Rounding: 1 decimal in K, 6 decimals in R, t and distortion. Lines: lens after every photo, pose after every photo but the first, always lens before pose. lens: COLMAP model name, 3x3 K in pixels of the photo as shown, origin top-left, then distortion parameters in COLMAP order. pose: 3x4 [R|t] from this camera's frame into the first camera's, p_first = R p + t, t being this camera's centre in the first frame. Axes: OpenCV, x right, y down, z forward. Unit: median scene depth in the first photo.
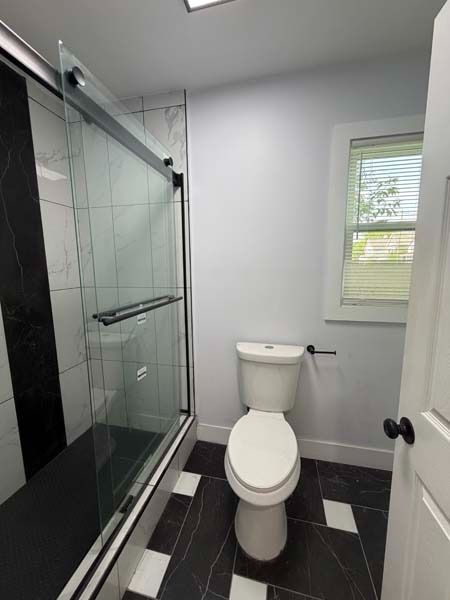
lens RADIAL K [[243.1, 0, 225.0], [0, 243.1, 300.0], [0, 0, 1]] dist [0.015700, -0.000064]
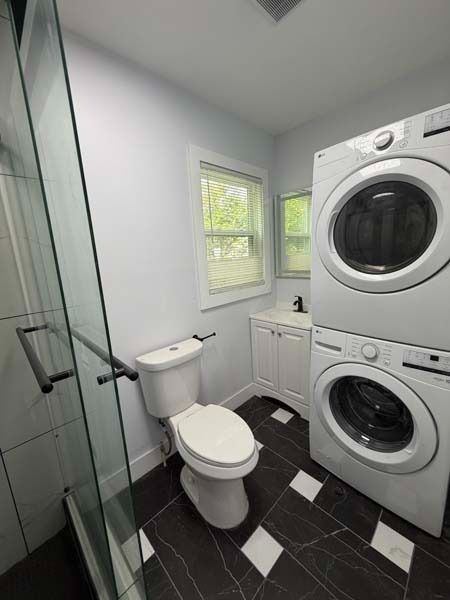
lens RADIAL K [[243.1, 0, 225.0], [0, 243.1, 300.0], [0, 0, 1]] dist [0.015700, -0.000064]
pose [[0.541630, -0.186289, 0.819715, -0.498395], [0.175682, 0.978687, 0.106335, -0.073658], [-0.822054, 0.086415, 0.562814, 0.247837]]
